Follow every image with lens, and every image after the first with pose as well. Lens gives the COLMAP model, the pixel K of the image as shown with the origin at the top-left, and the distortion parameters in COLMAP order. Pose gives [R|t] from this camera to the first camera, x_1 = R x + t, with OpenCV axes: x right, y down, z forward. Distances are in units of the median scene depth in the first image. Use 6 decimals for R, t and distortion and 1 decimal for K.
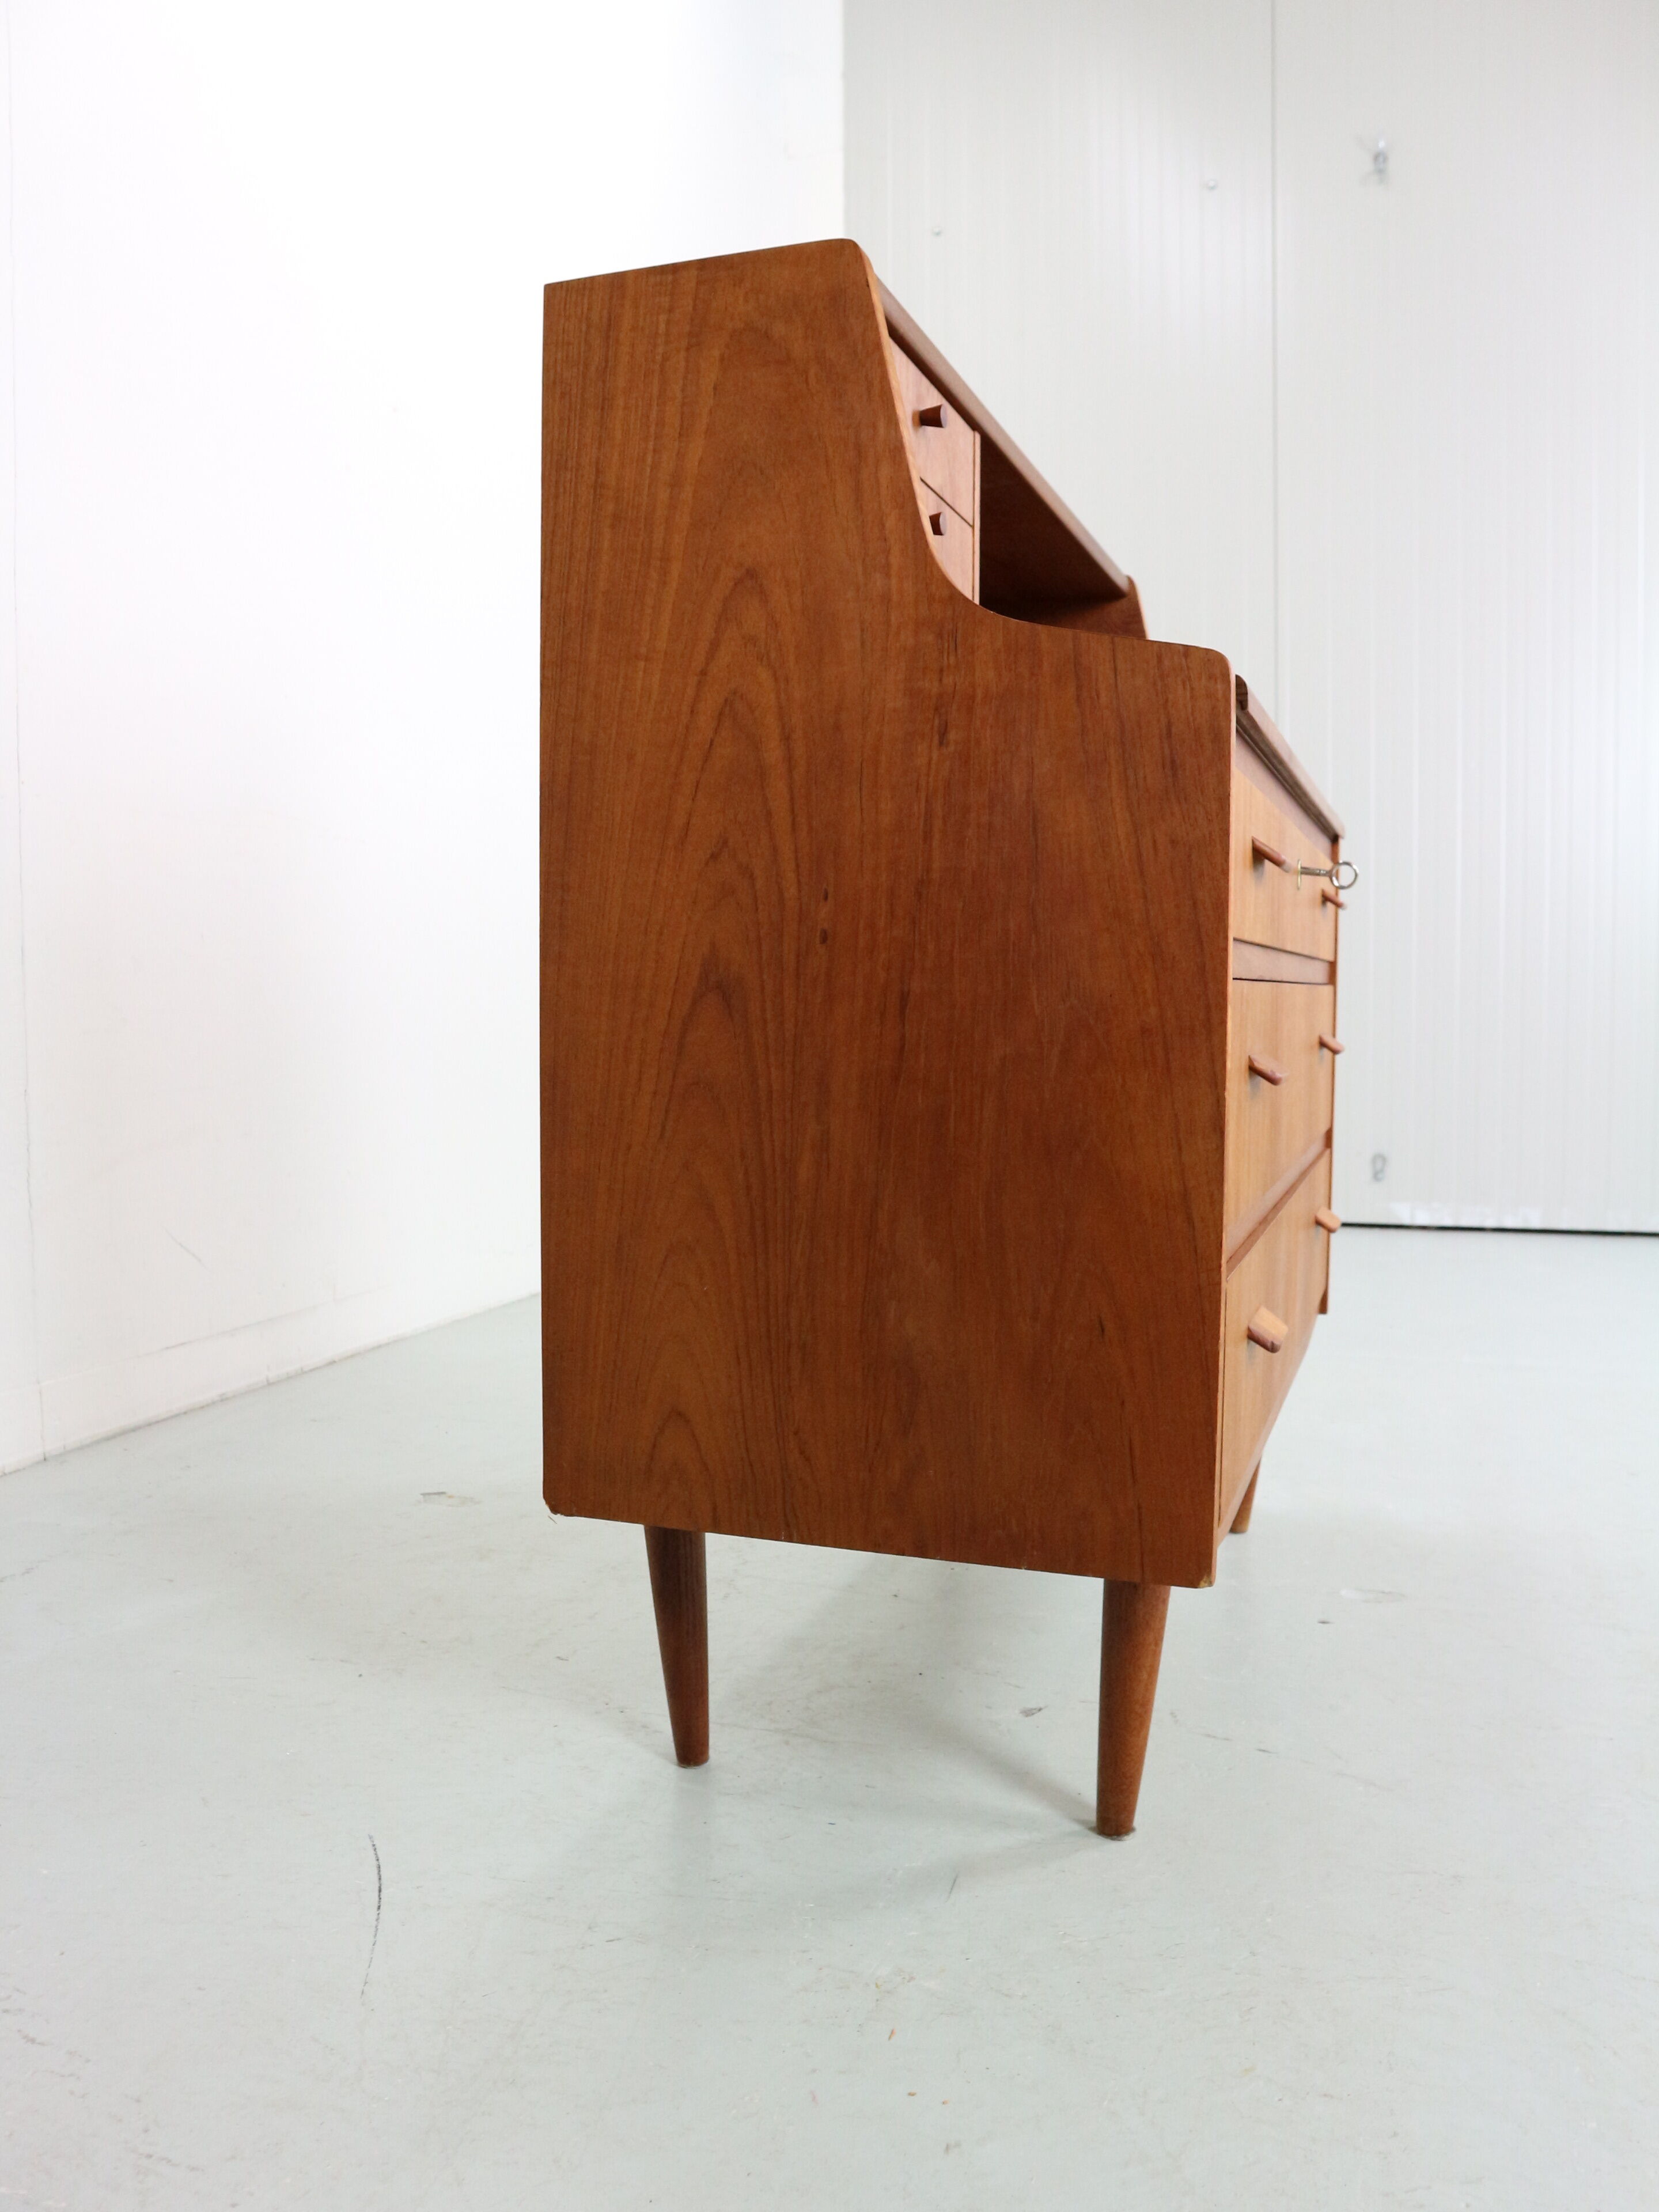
lens RADIAL K [[1725.3, 0, 840.4], [0, 1725.3, 1121.6], [0, 0, 1]] dist [-0.136223, 0.098392]
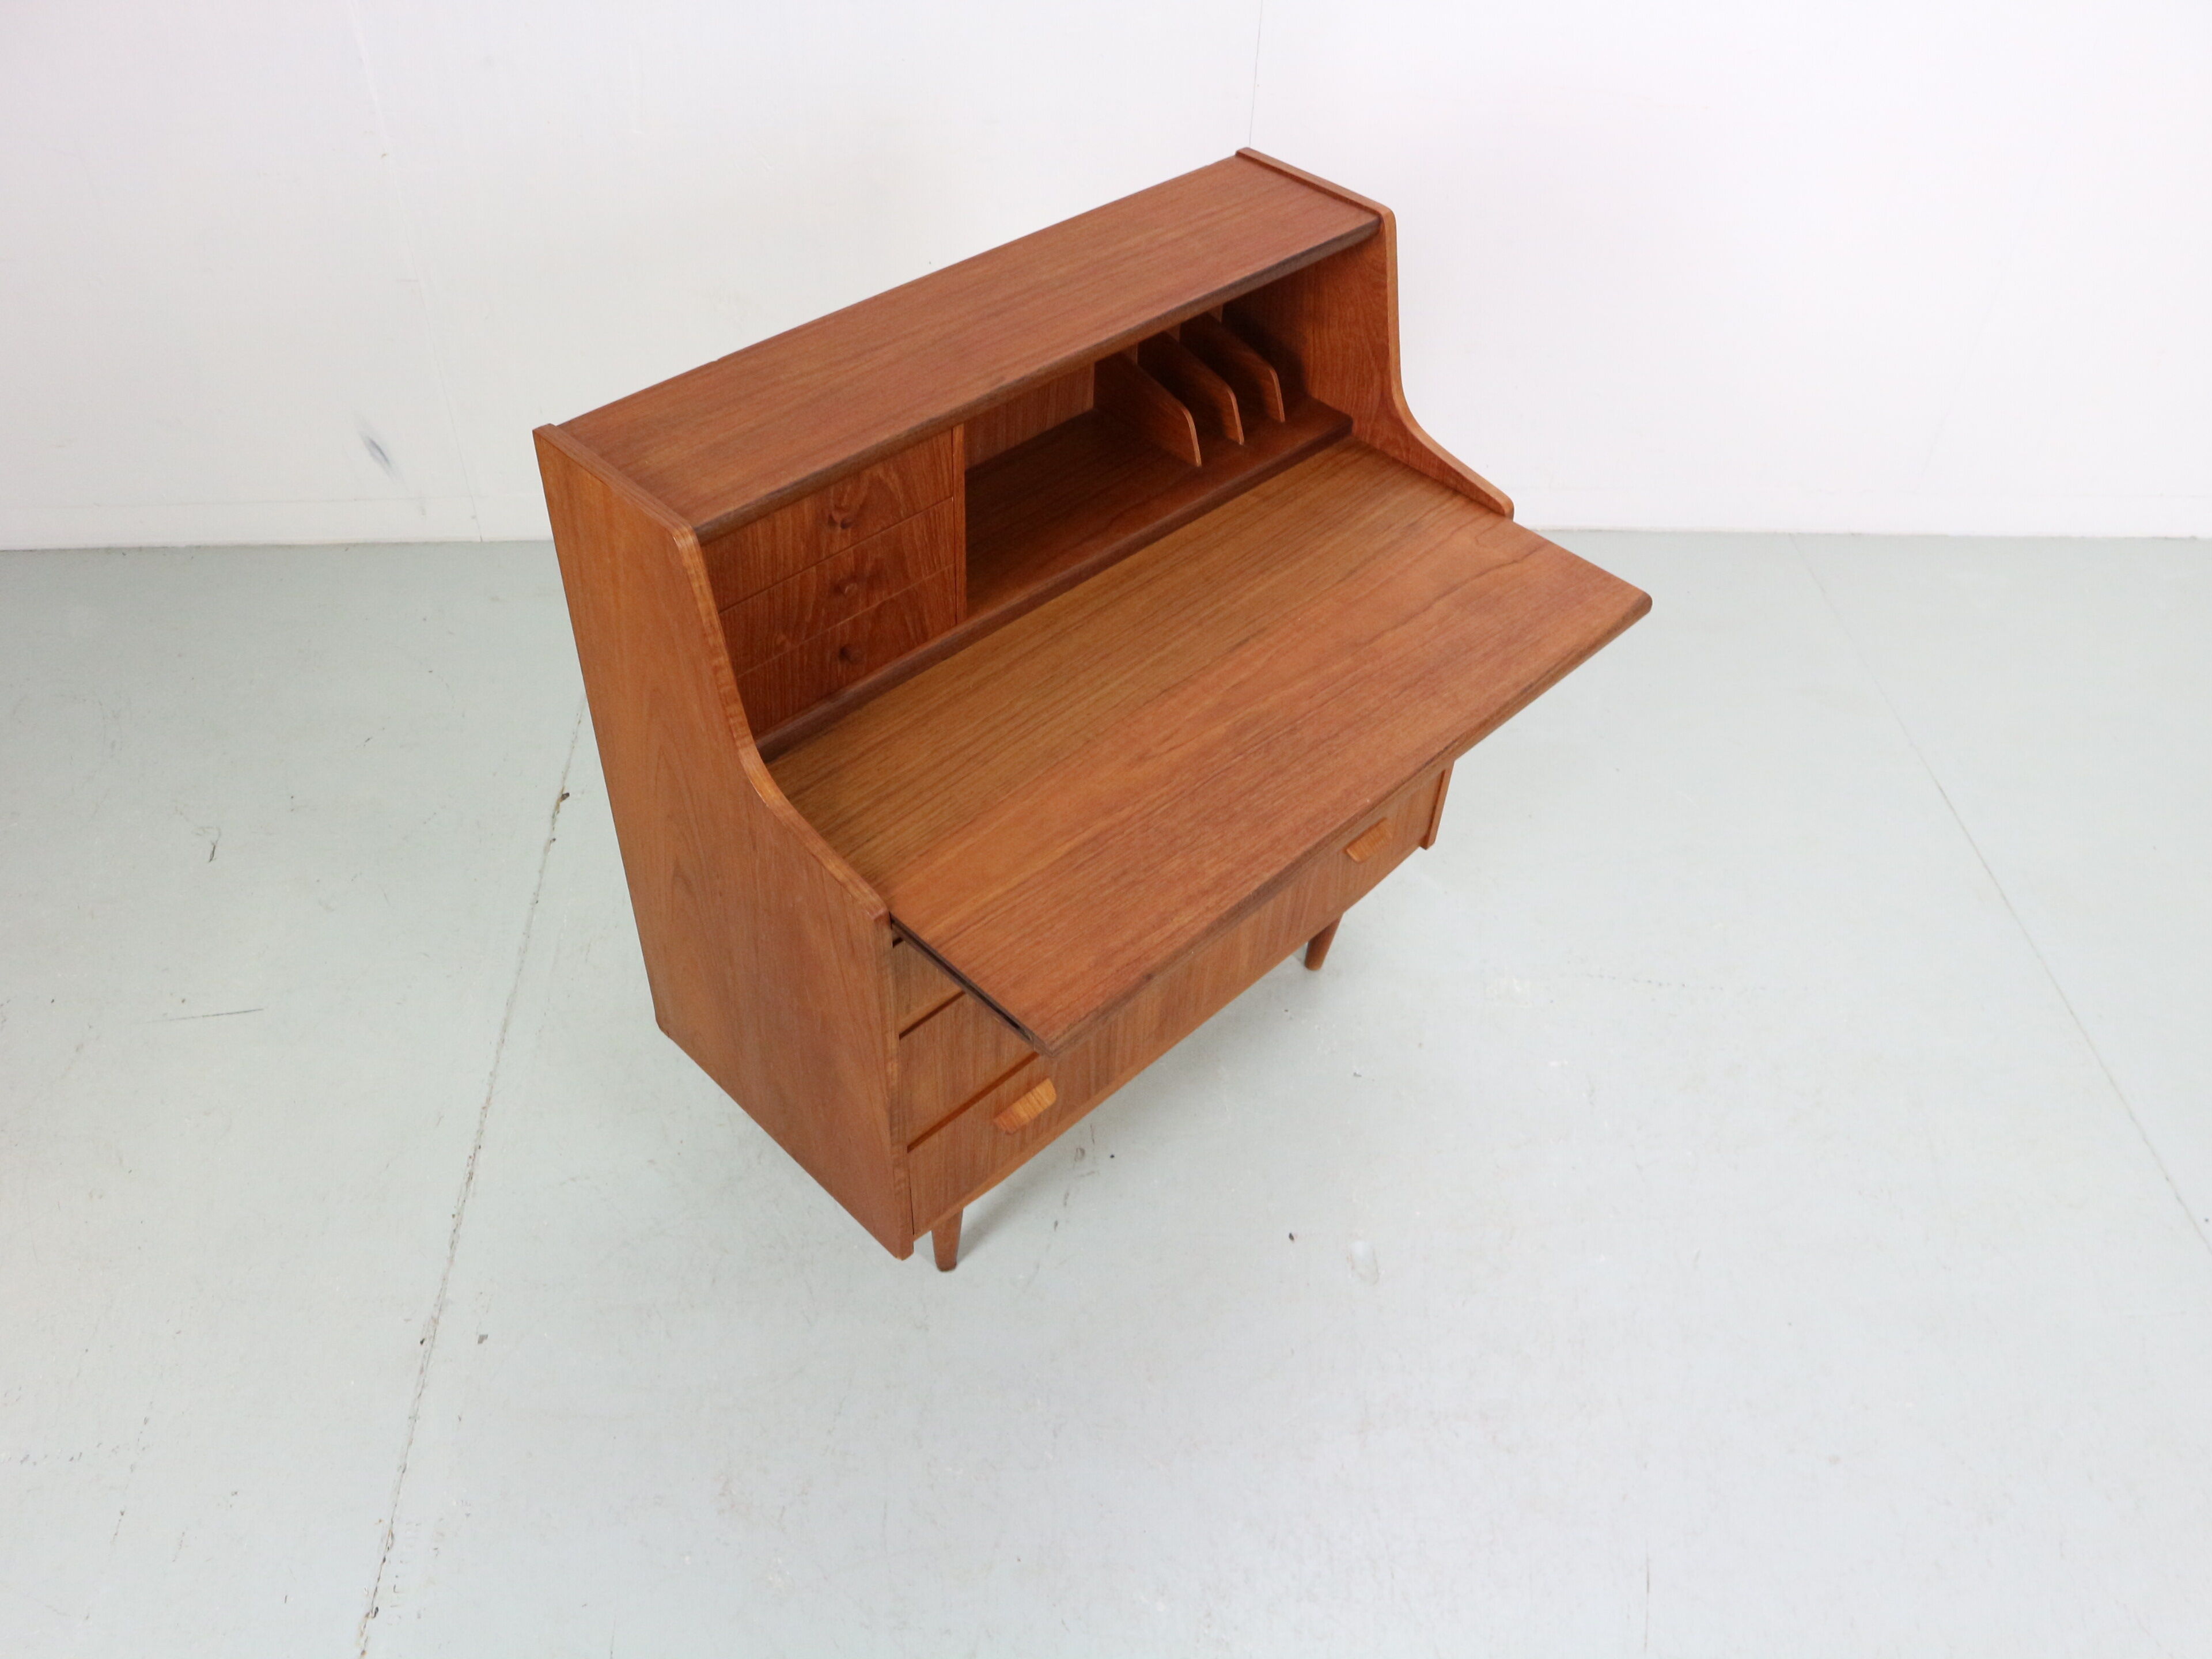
lens RADIAL K [[1725.3, 0, 1108.6], [0, 1725.3, 838.2], [0, 0, 1]] dist [-0.136223, 0.098392]
pose [[0.905350, 0.322702, -0.276052, 0.718690], [-0.071016, 0.755939, 0.650779, -1.172197], [0.418686, -0.569579, 0.707306, 0.060873]]
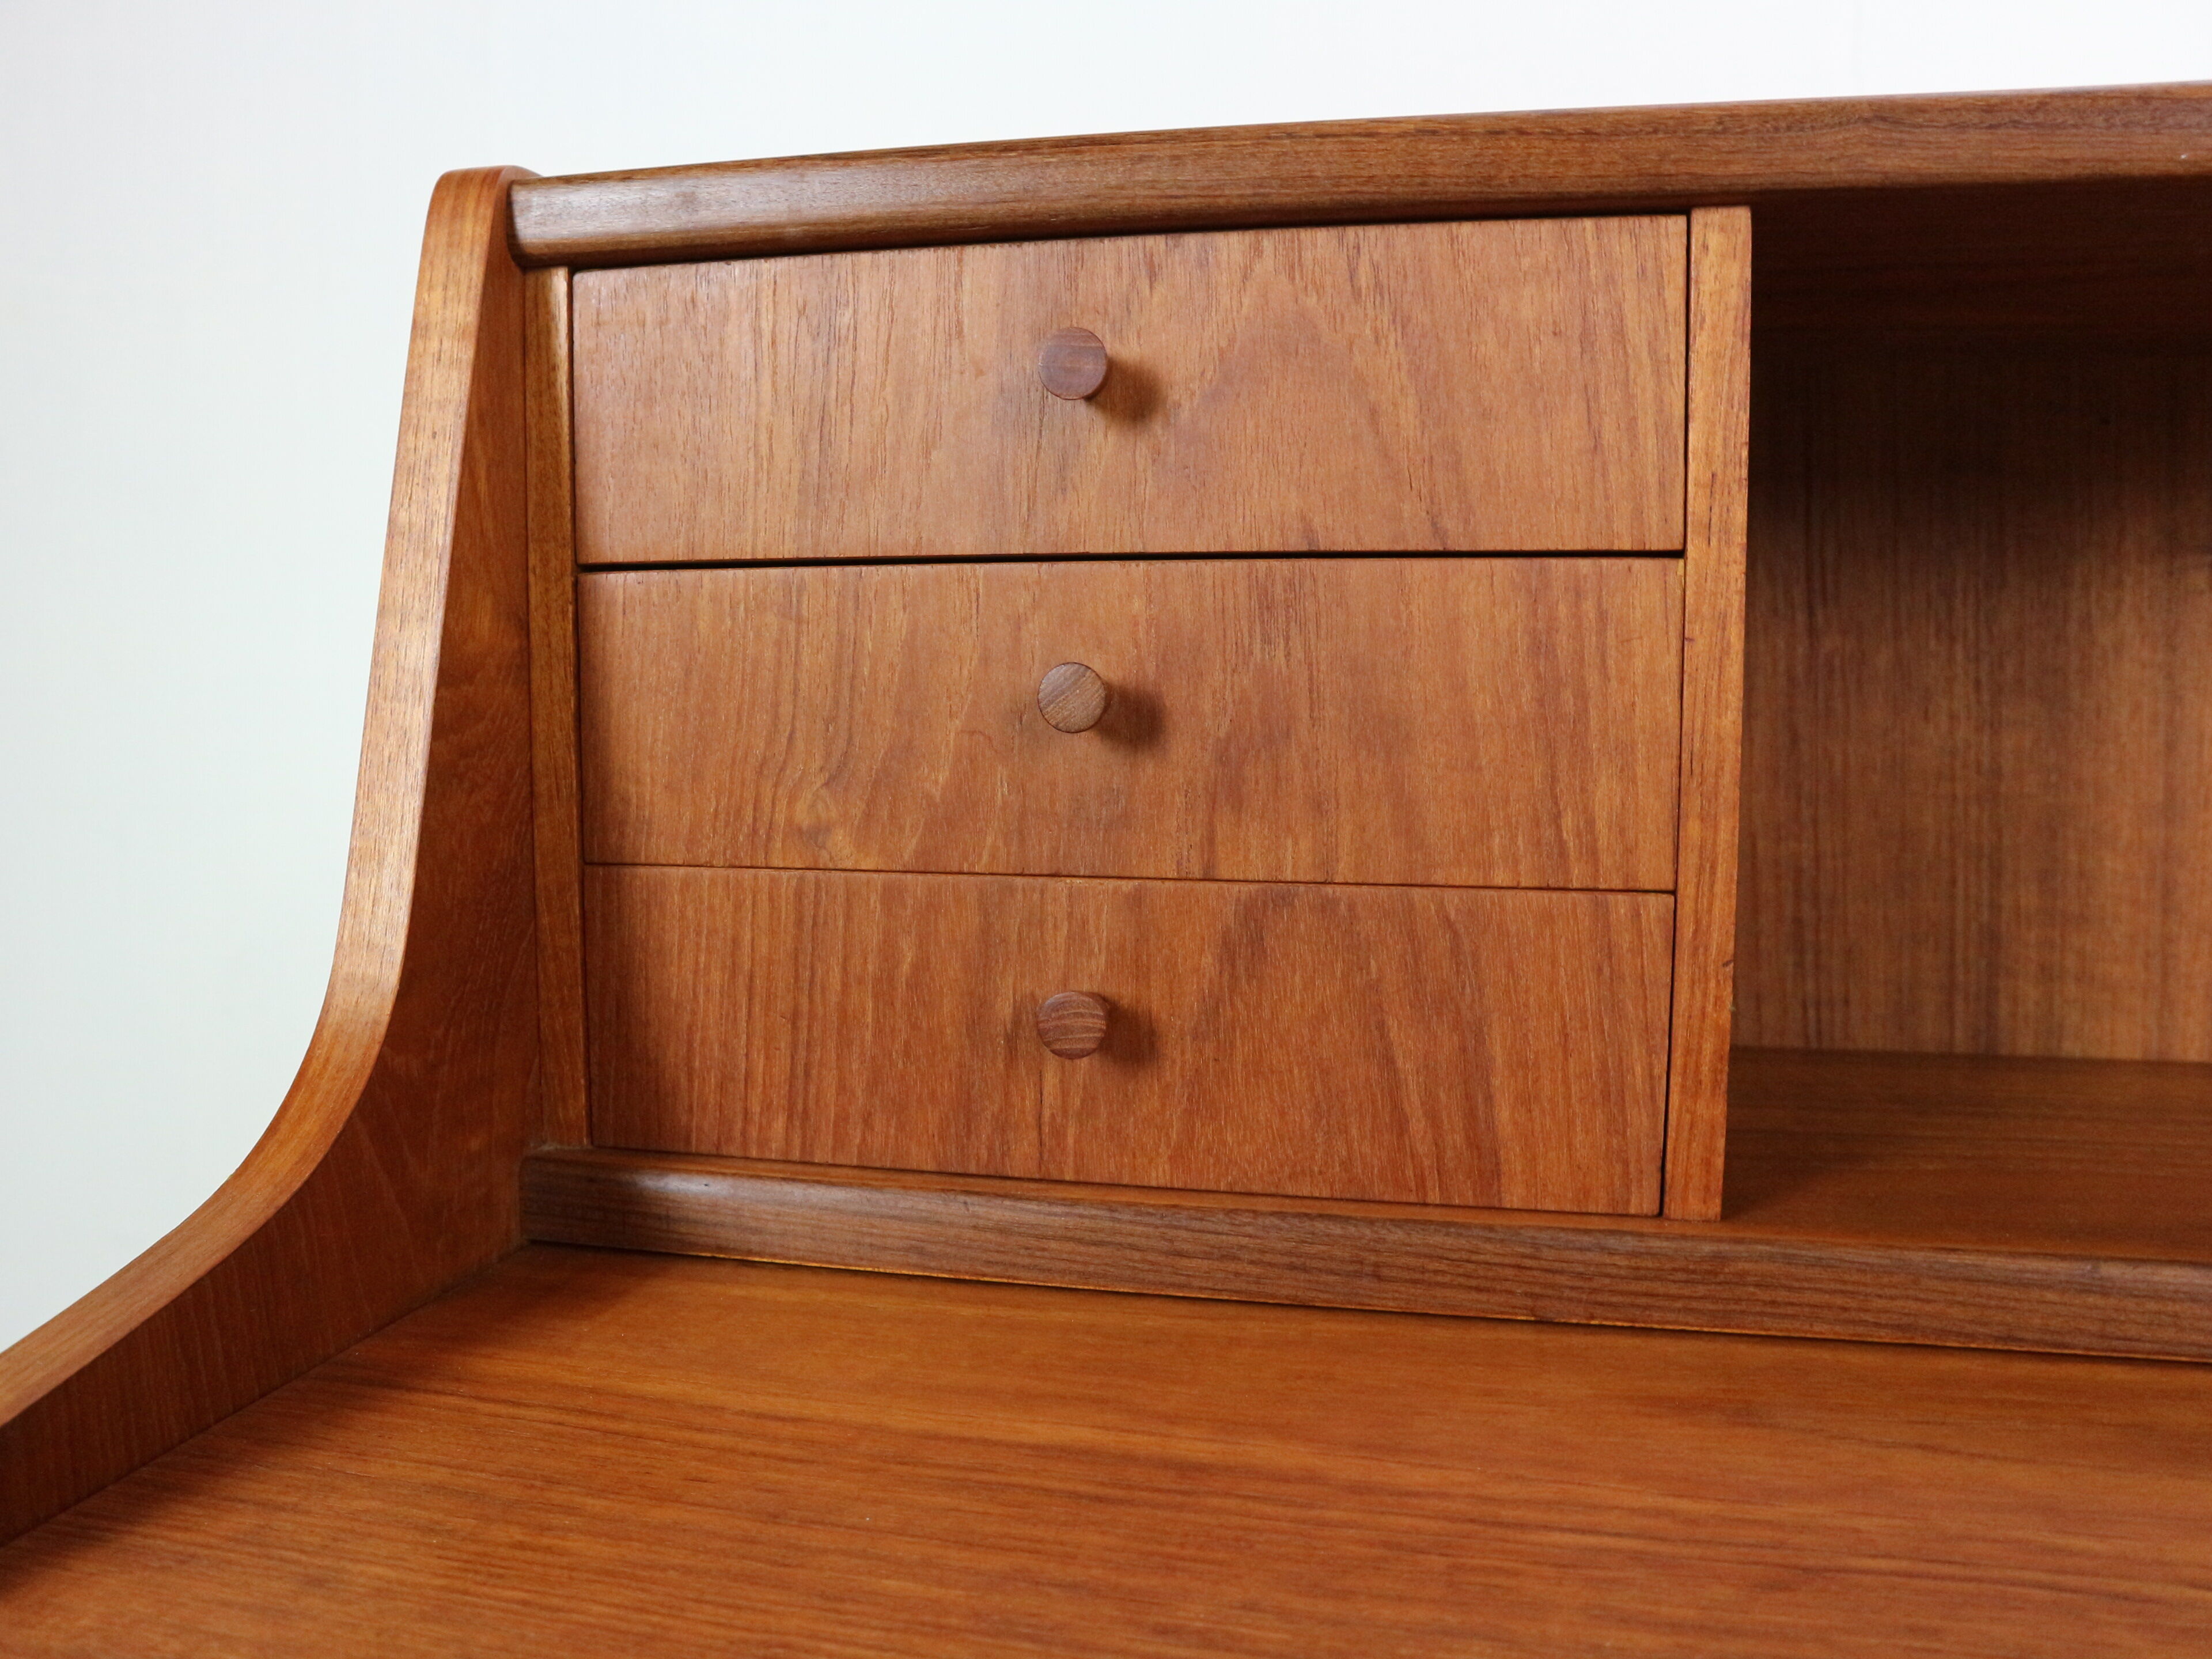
lens RADIAL K [[1725.3, 0, 1099.4], [0, 1725.3, 833.1], [0, 0, 1]] dist [-0.136223, 0.098392]
pose [[0.133495, 0.084402, -0.987449, 0.428694], [-0.080375, 0.994007, 0.074096, -0.384725], [0.987785, 0.069475, 0.139478, 1.052204]]
